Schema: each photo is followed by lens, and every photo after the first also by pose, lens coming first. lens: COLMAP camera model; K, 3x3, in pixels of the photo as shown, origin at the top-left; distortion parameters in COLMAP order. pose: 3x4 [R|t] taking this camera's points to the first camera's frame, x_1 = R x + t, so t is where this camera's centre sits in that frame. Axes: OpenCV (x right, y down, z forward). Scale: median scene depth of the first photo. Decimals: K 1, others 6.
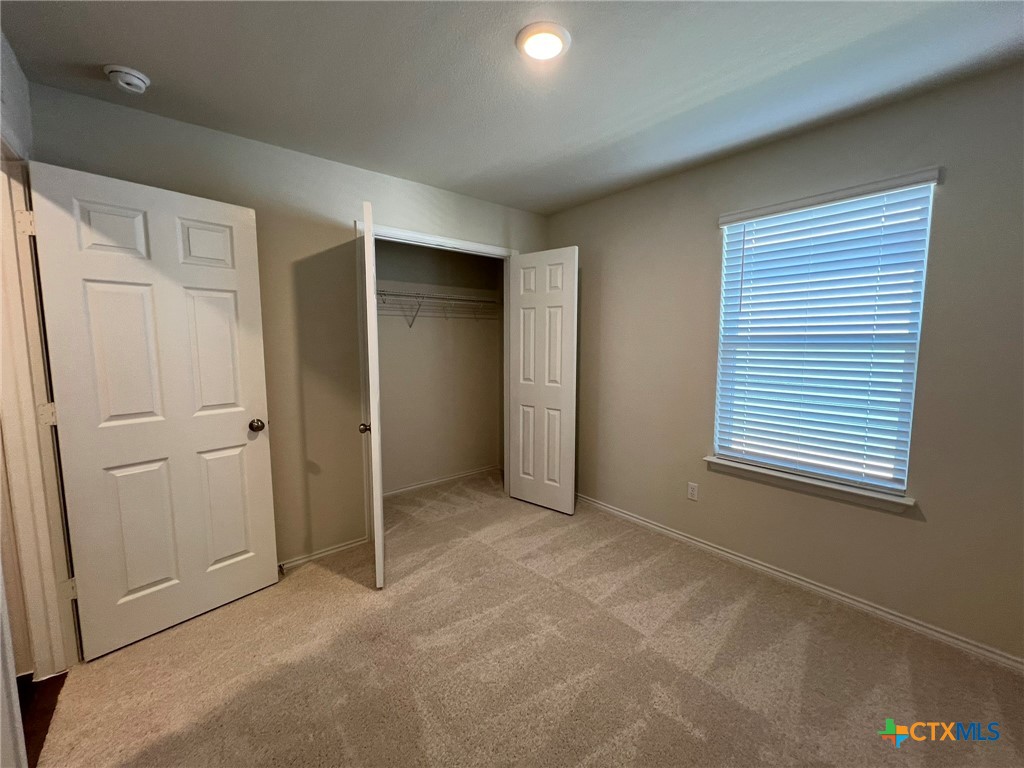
lens RADIAL K [[410.4, 0, 511.4], [0, 410.4, 383.0], [0, 0, 1]] dist [-0.002183, 0.000520]
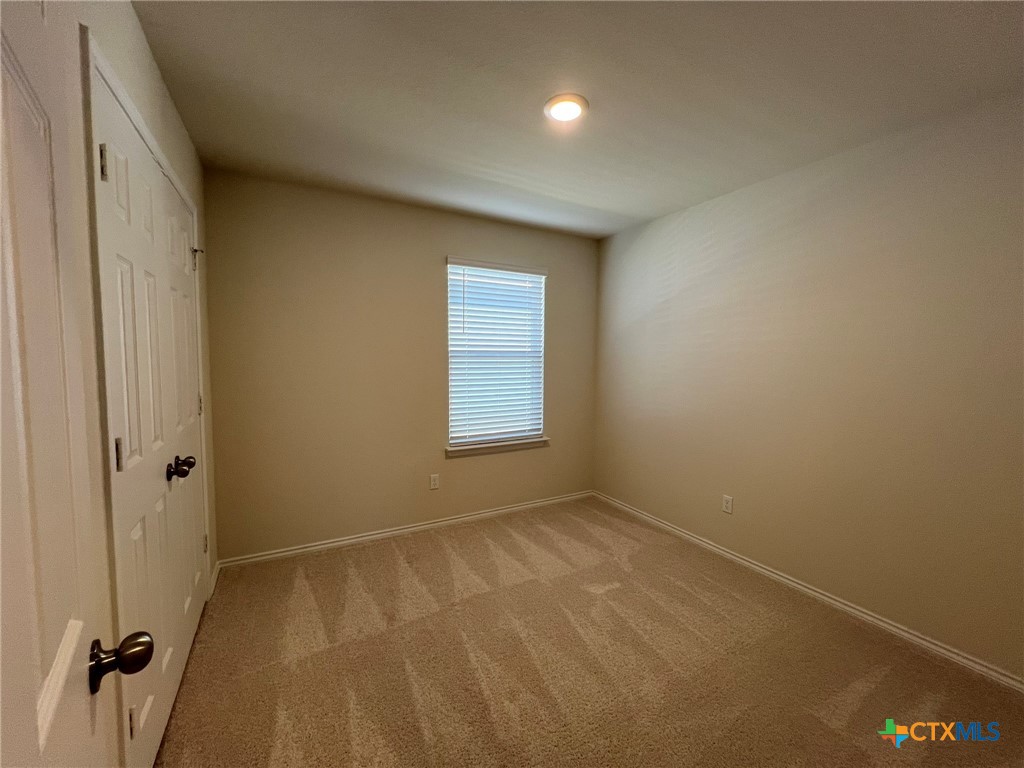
lens RADIAL K [[408.9, 0, 506.3], [0, 408.9, 382.5], [0, 0, 1]] dist [-0.002963, 0.001213]
pose [[0.202364, -0.063401, 0.977256, -0.715789], [0.096338, 0.994351, 0.044561, -0.057182], [-0.974560, 0.085129, 0.207329, 0.591634]]
